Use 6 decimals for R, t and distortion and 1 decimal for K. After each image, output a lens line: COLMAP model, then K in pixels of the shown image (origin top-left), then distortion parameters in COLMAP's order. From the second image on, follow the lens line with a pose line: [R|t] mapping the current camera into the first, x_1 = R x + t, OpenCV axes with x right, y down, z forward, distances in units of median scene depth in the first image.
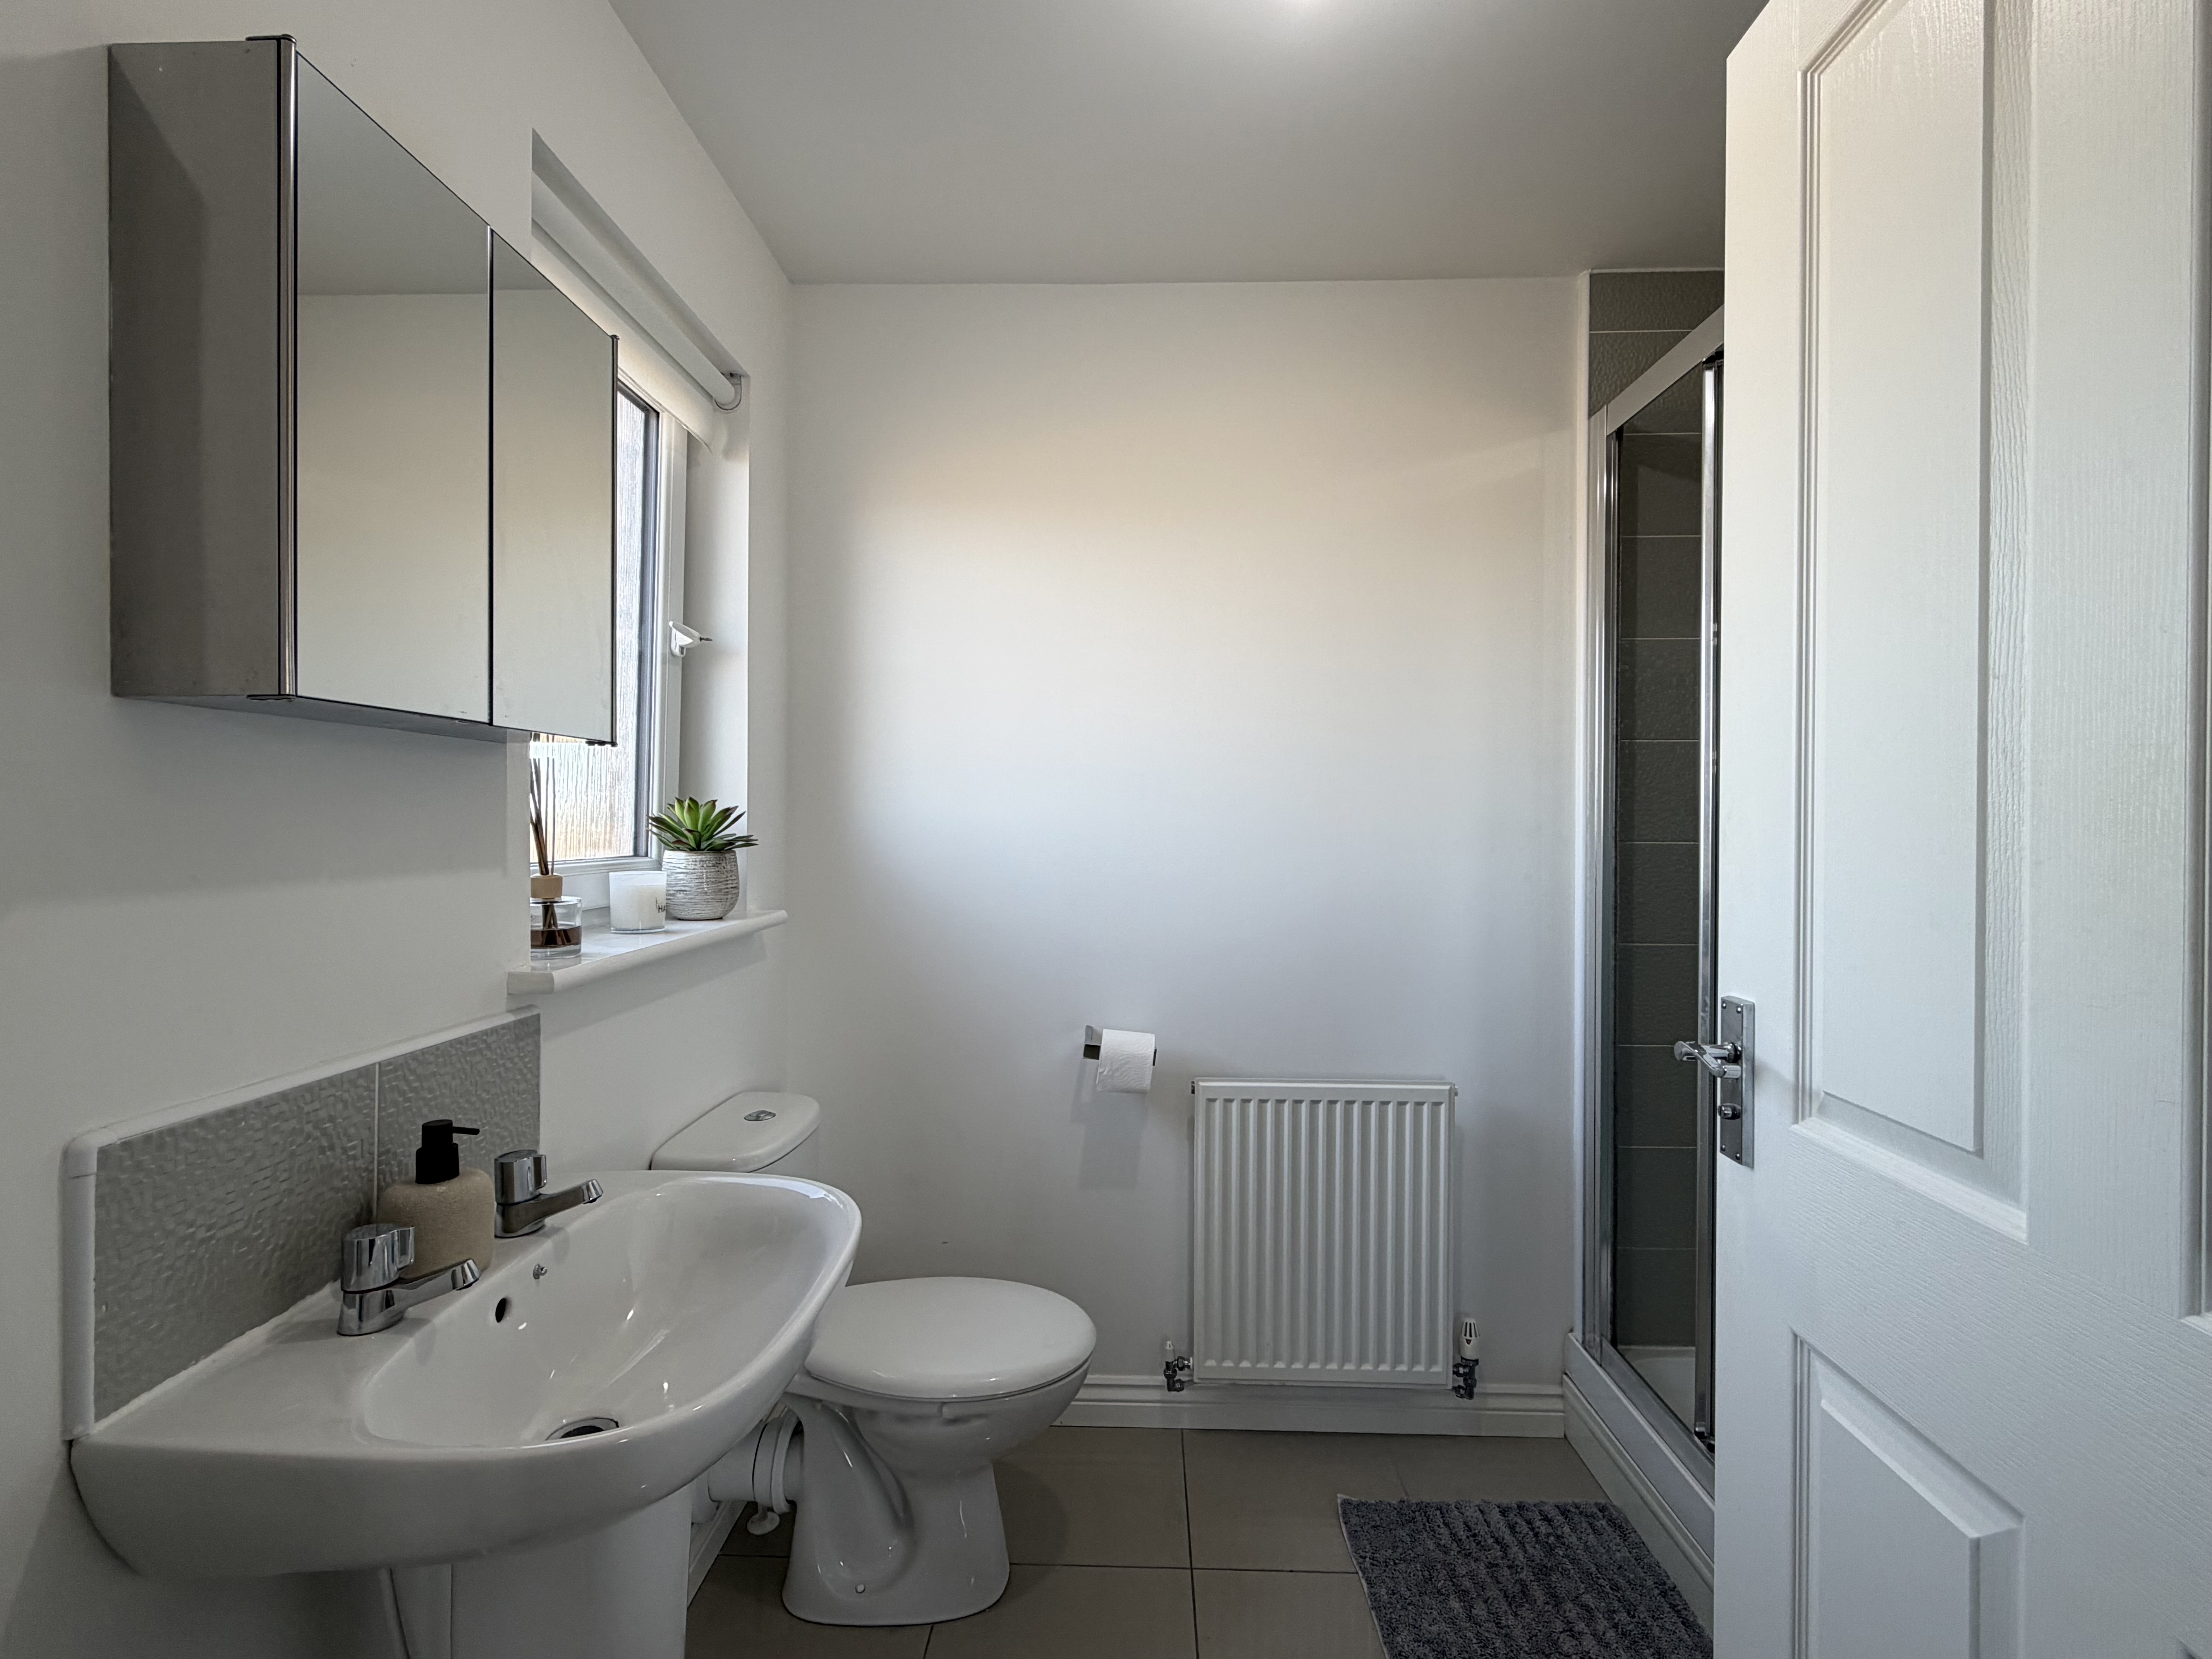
lens RADIAL K [[1025.1, 0, 1101.5], [0, 1025.1, 814.2], [0, 0, 1]] dist [0.002918, 0.000222]
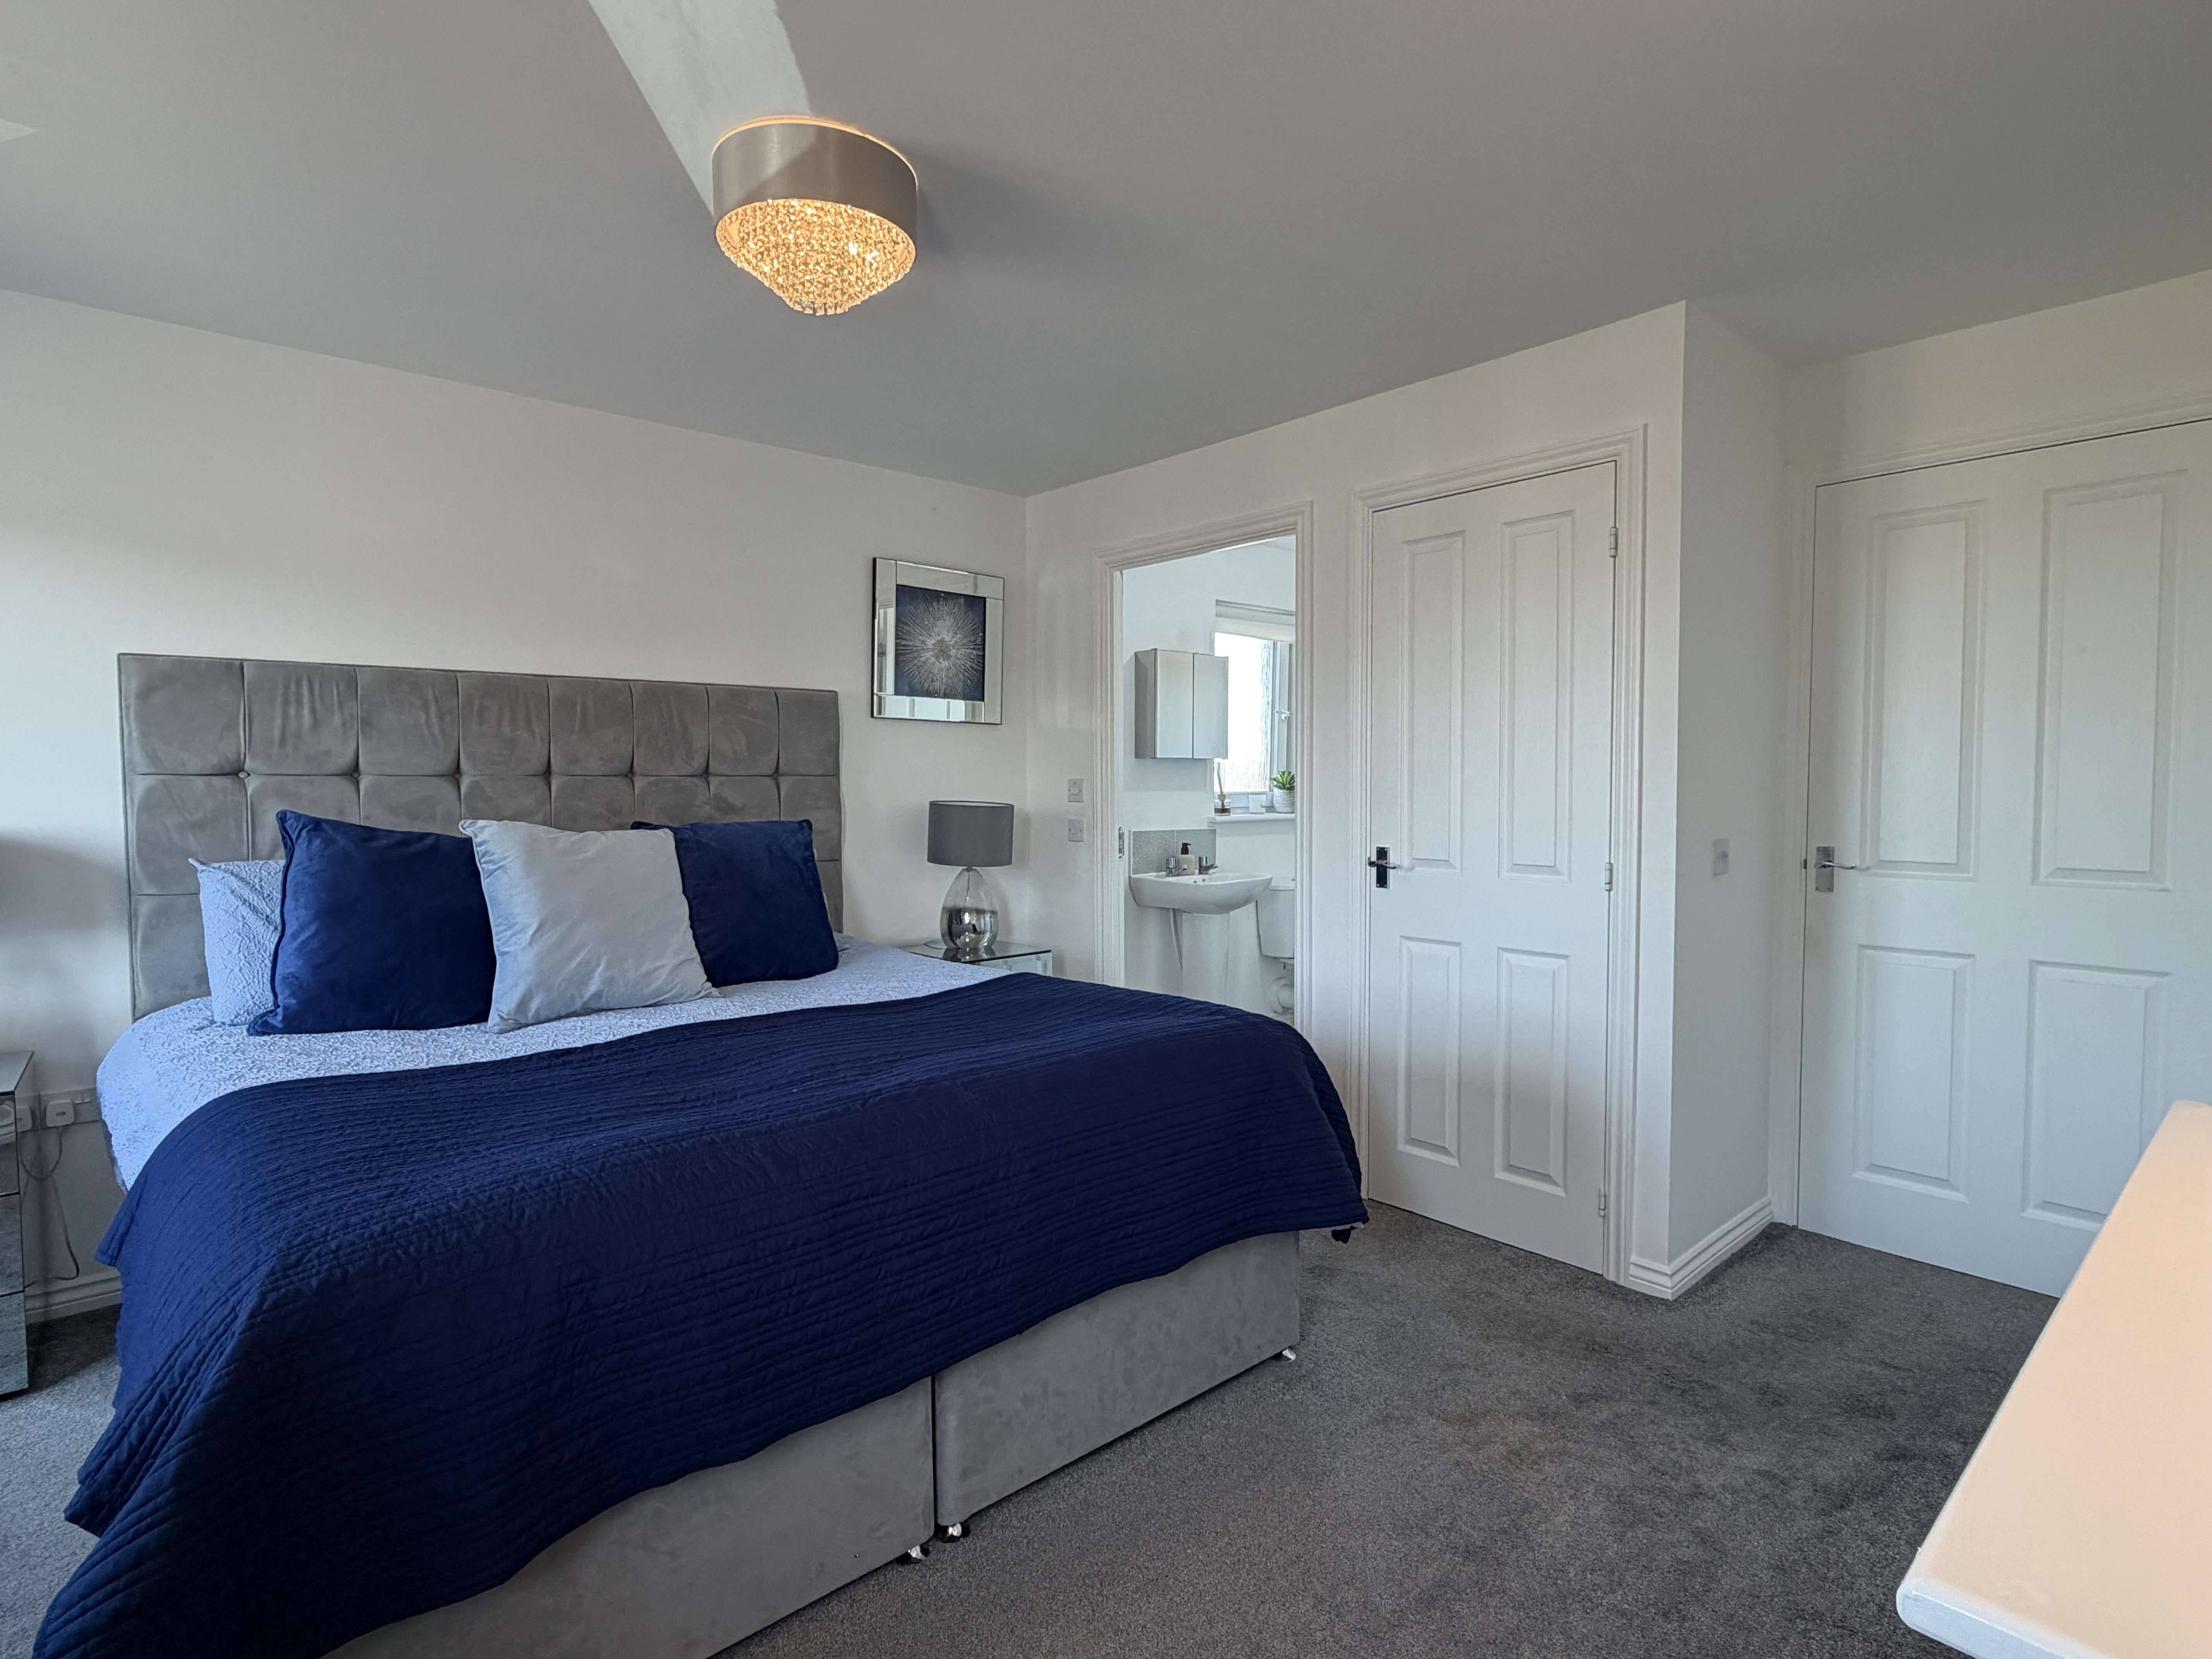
lens RADIAL K [[1111.6, 0, 1097.1], [0, 1111.6, 837.6], [0, 0, 1]] dist [-0.026563, -0.000179]
pose [[0.687101, 0.036396, -0.725650, 2.249454], [0.003260, 0.998580, 0.053171, 0.004406], [0.726555, -0.038900, 0.686007, -2.263197]]
